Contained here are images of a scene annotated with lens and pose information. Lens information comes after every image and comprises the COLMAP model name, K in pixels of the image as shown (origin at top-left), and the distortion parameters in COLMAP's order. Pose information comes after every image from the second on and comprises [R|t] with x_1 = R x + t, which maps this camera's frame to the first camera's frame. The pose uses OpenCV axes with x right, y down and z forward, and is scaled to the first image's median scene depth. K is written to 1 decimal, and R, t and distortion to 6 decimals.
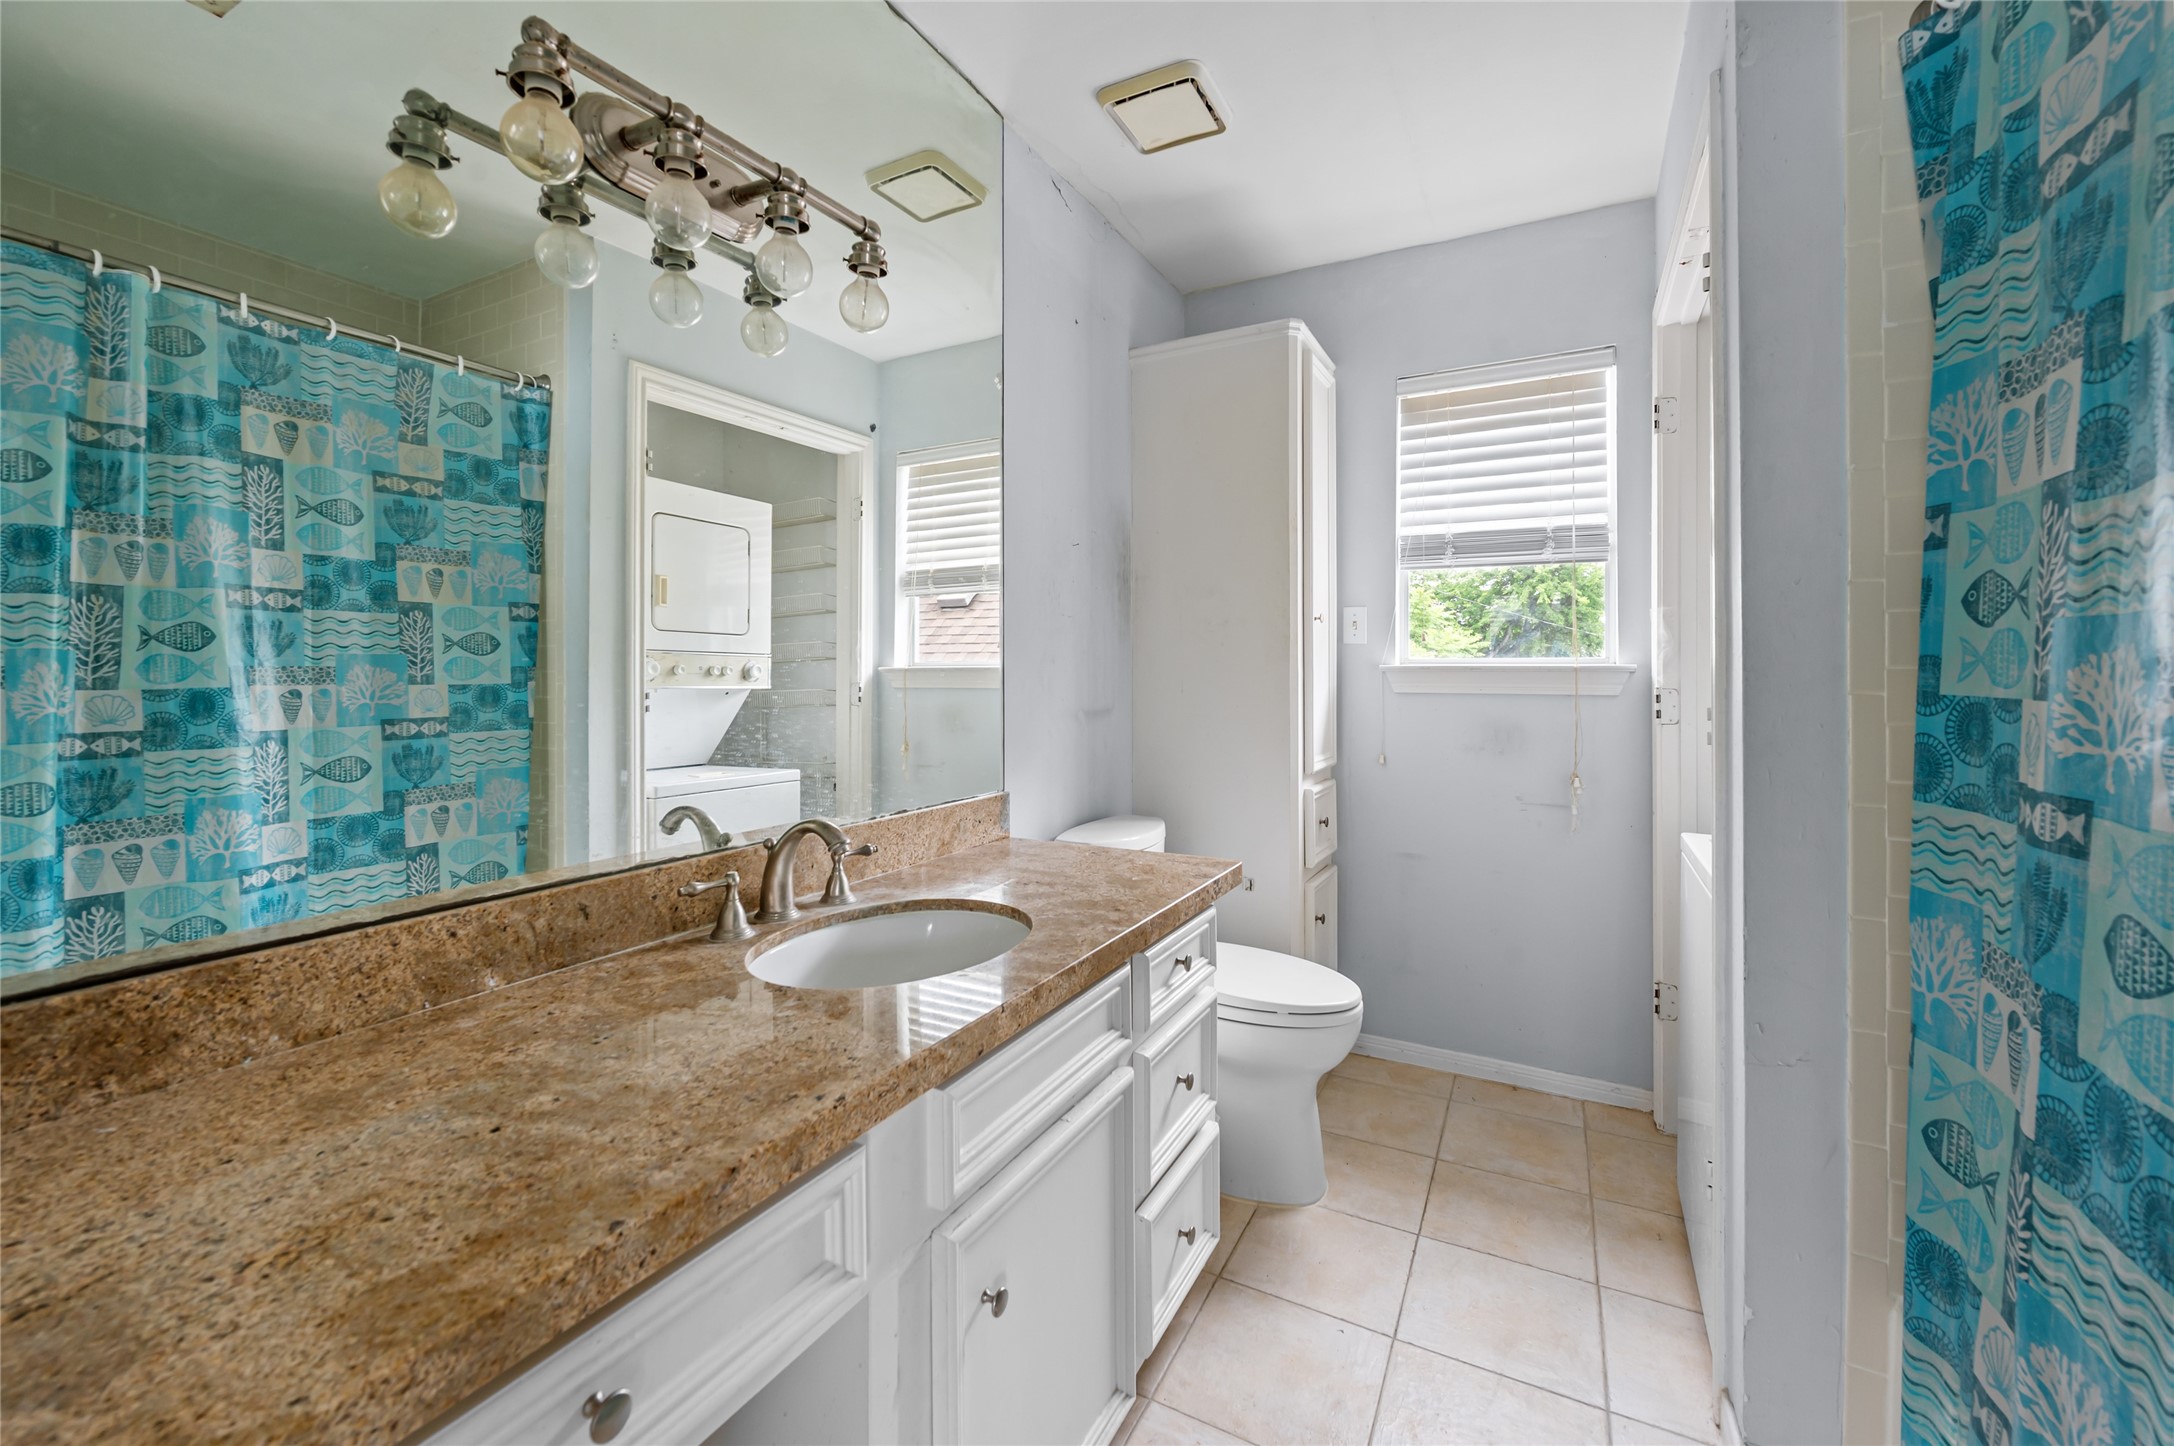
lens RADIAL K [[878.4, 0, 1090.8], [0, 878.4, 673.1], [0, 0, 1]] dist [-0.000891, 0.000567]
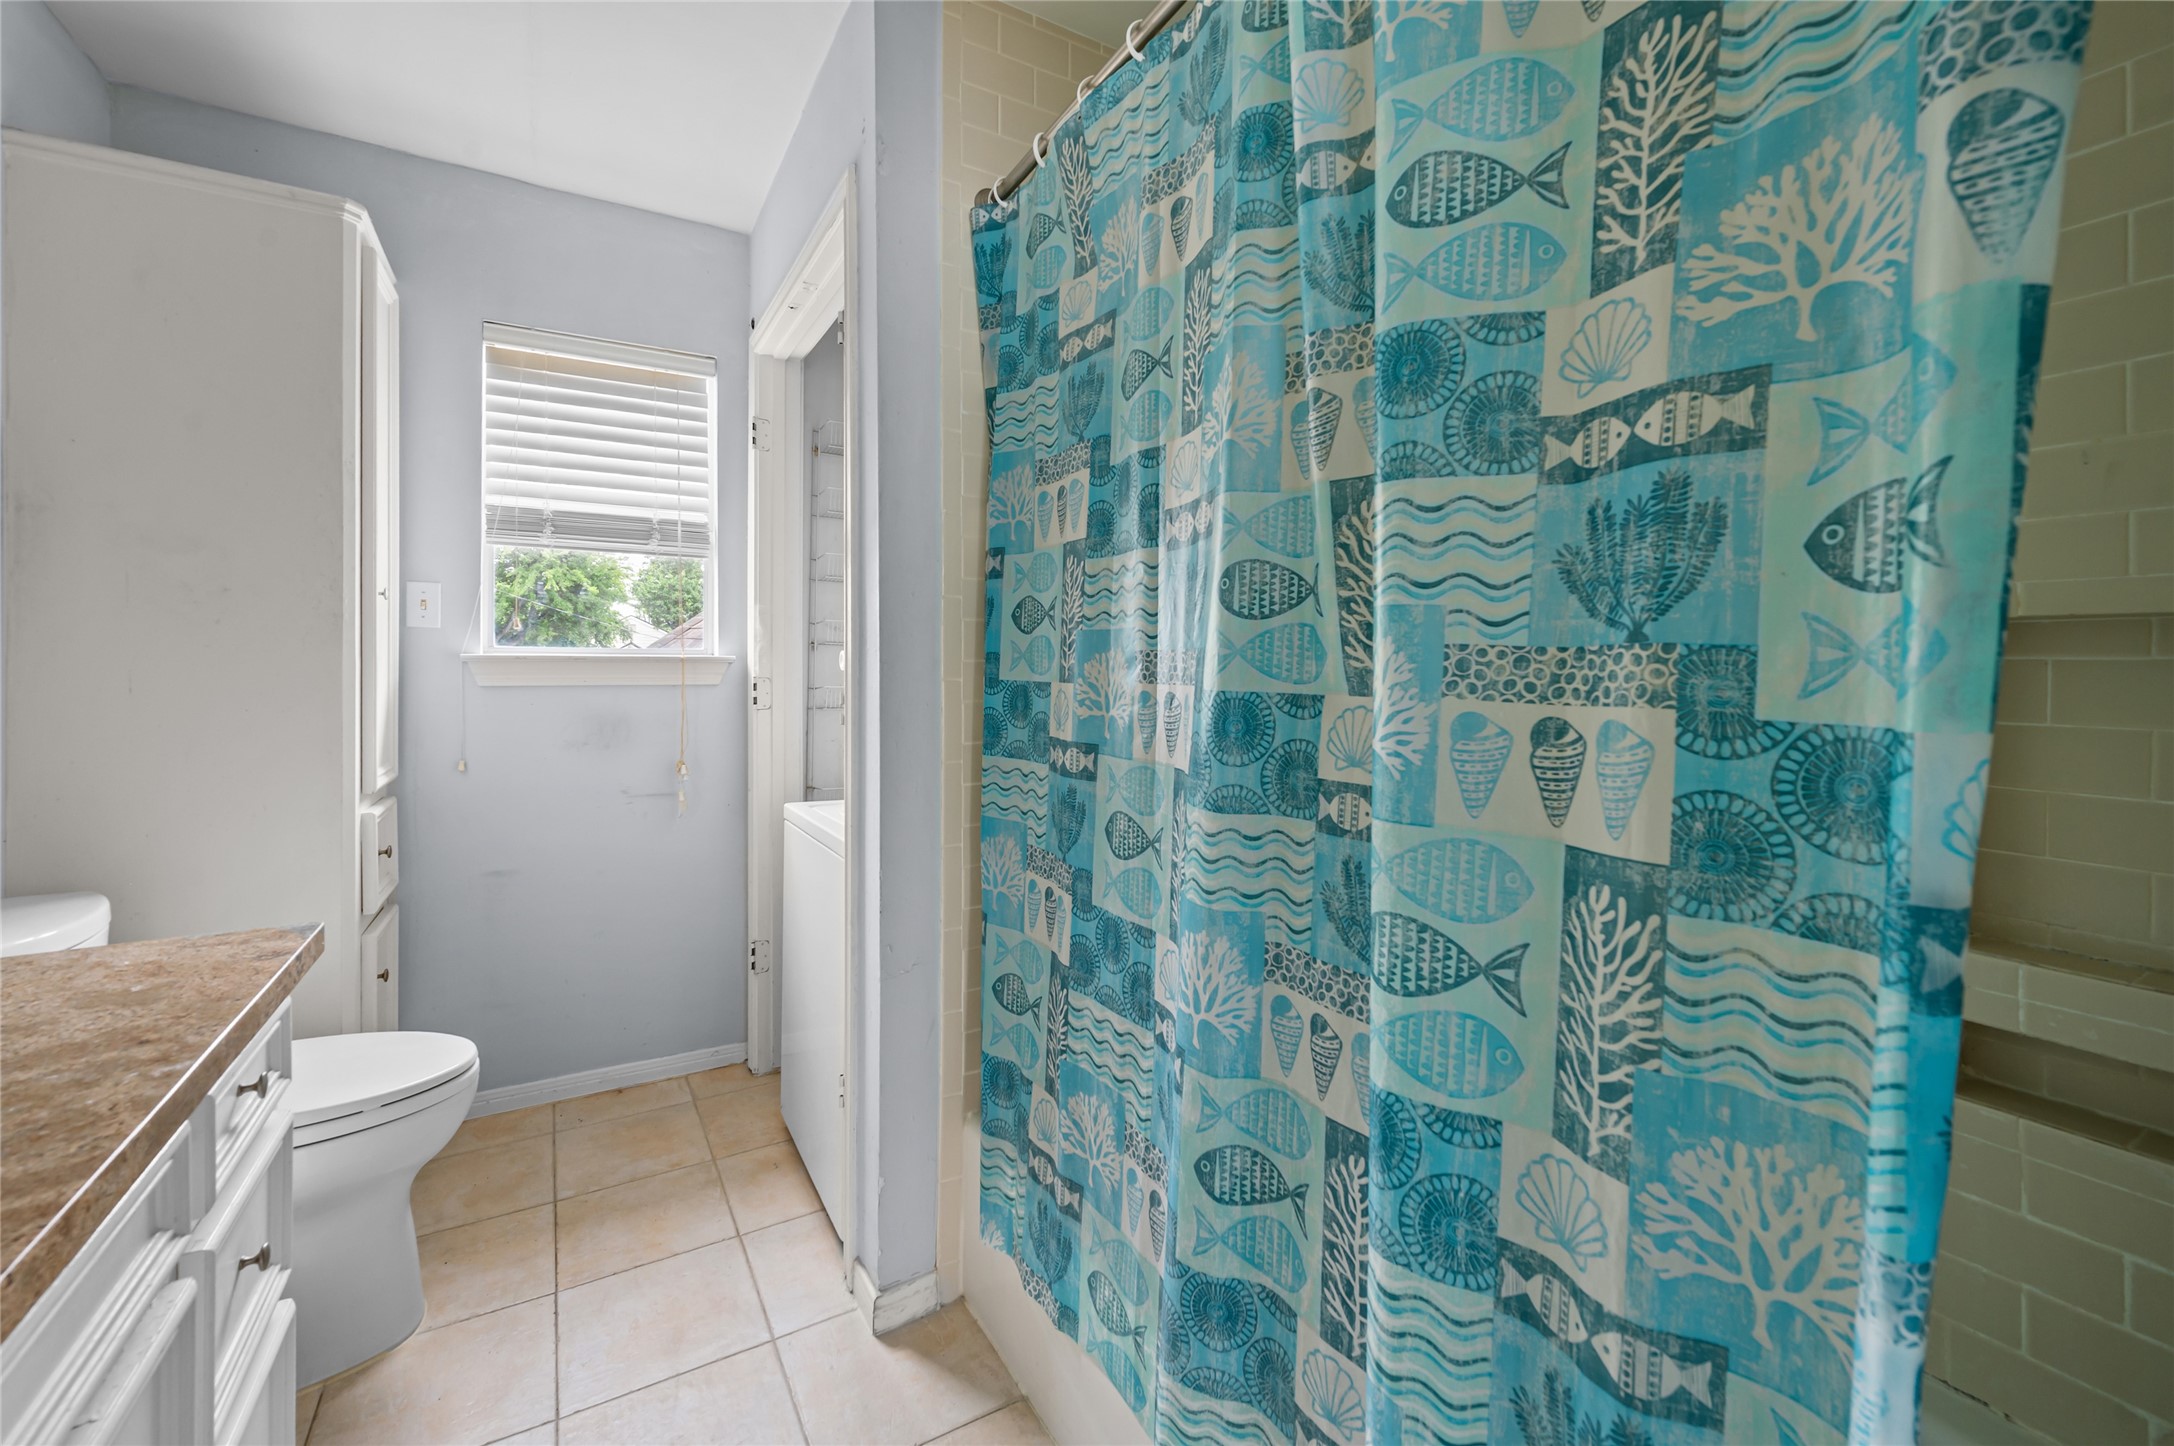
lens RADIAL K [[885.6, 0, 1075.6], [0, 885.6, 660.4], [0, 0, 1]] dist [-0.001014, 0.000260]
pose [[0.528265, 0.003498, 0.849072, -0.187281], [-0.001382, 0.999994, -0.003261, -0.002487], [-0.849078, 0.000549, 0.528267, 0.121712]]
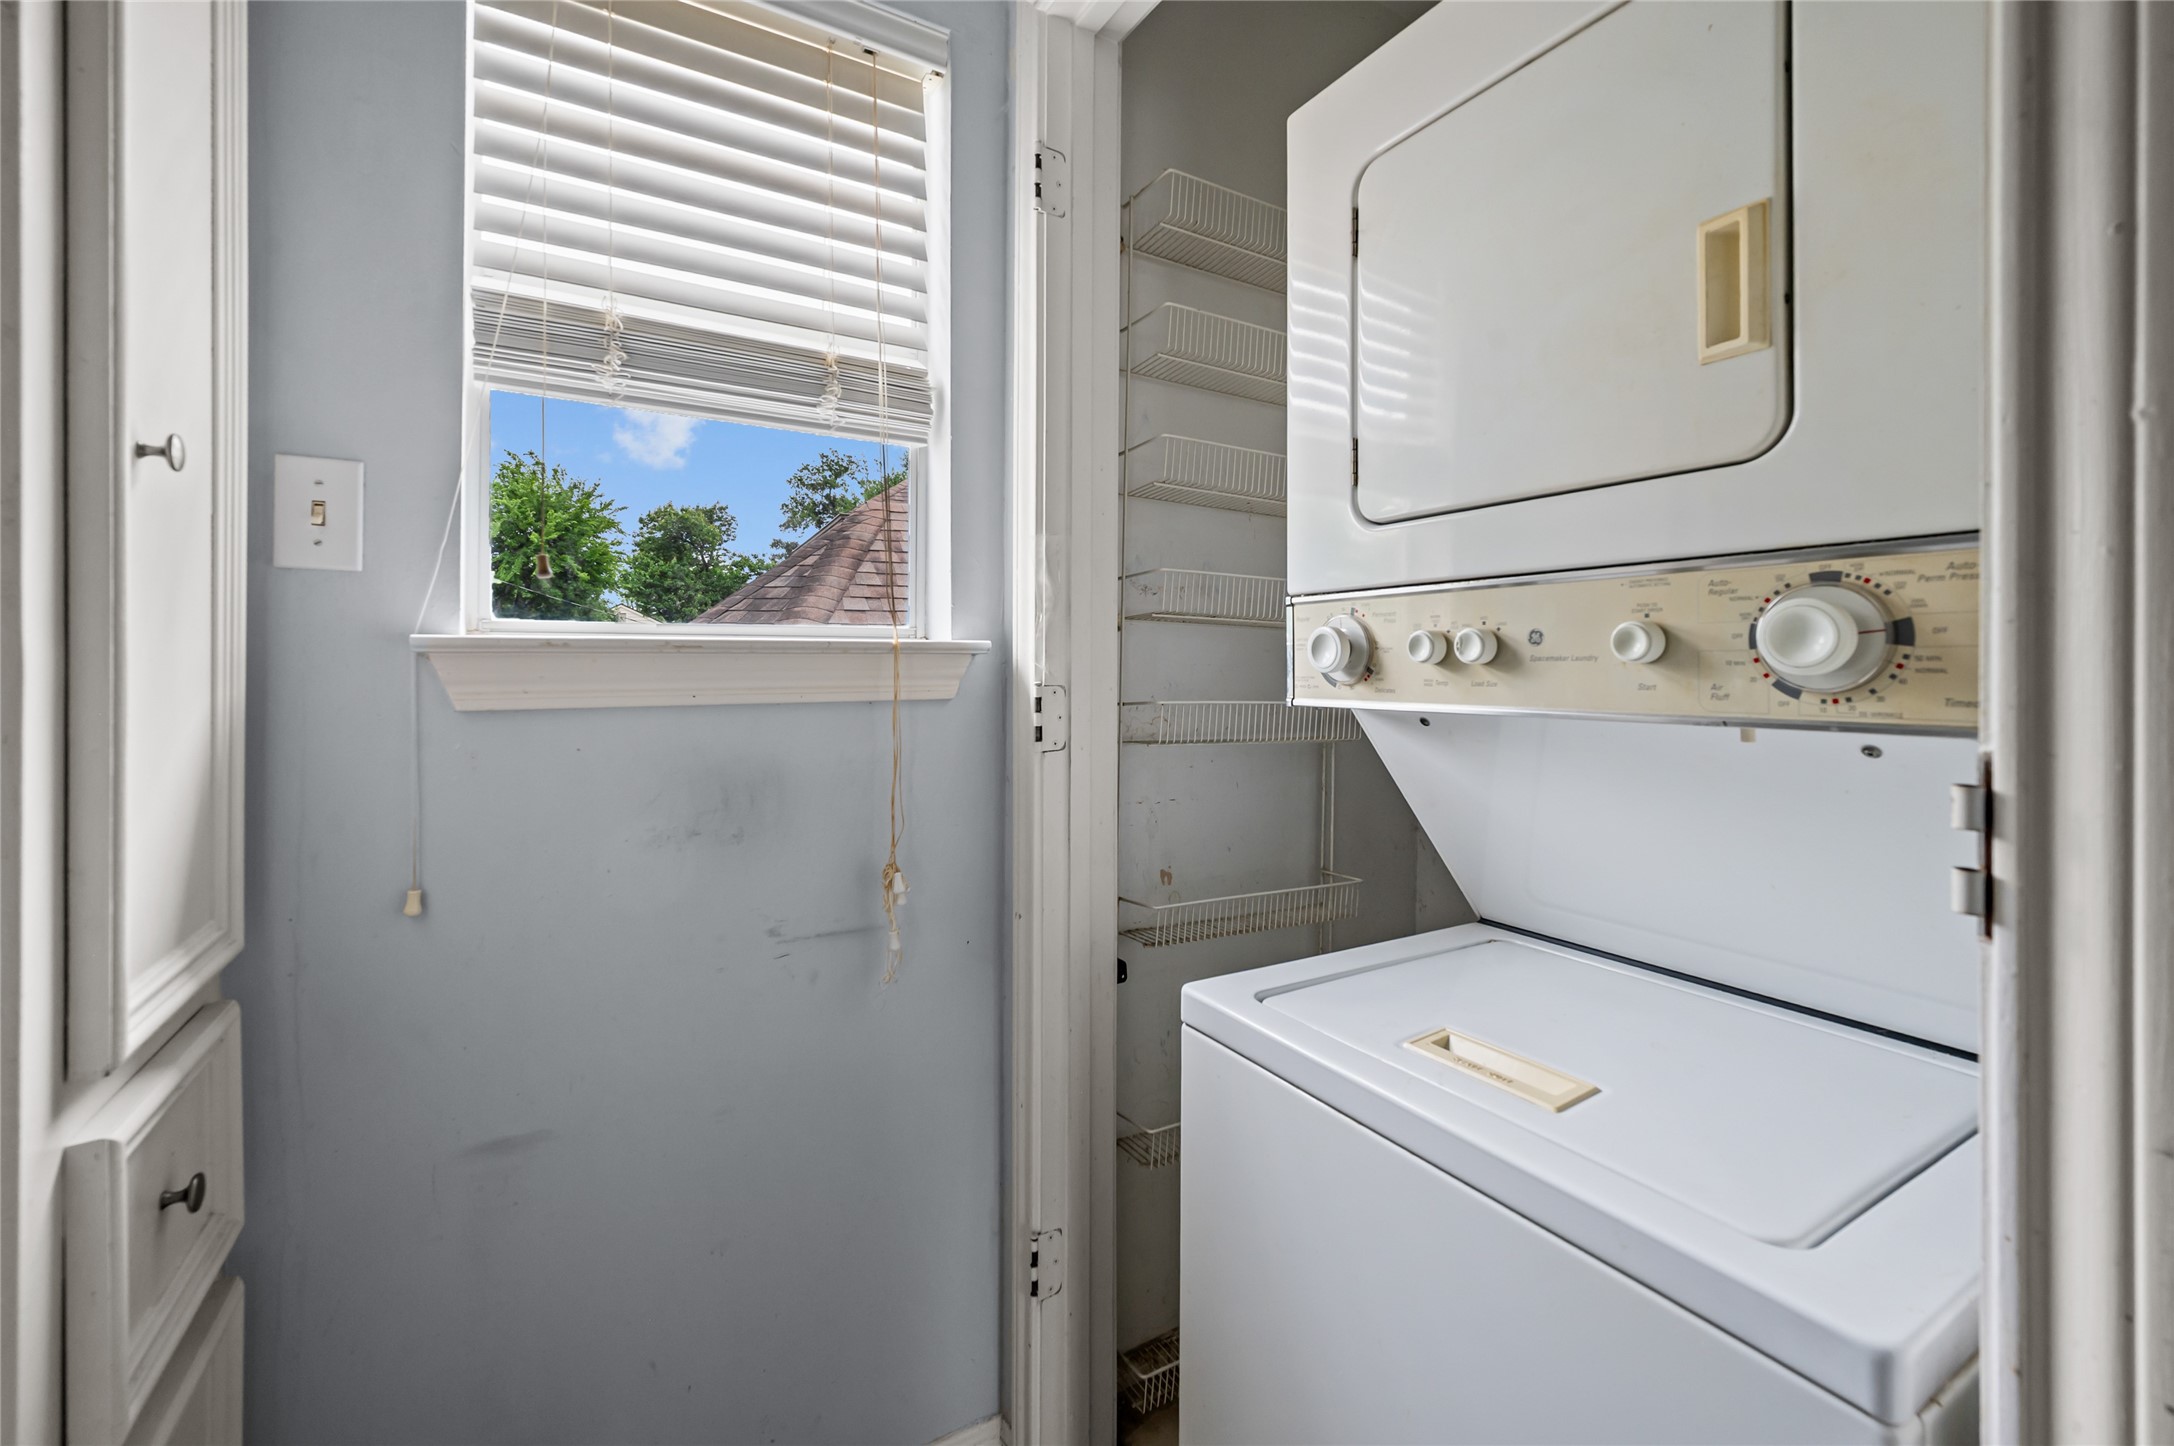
lens RADIAL K [[903.2, 0, 1094.5], [0, 903.2, 648.8], [0, 0, 1]] dist [0.000193, 0.000044]
pose [[0.513390, 0.004775, 0.858142, 0.382040], [-0.001382, 0.999988, -0.004738, -0.004909], [-0.858154, 0.001247, 0.513390, 1.380966]]
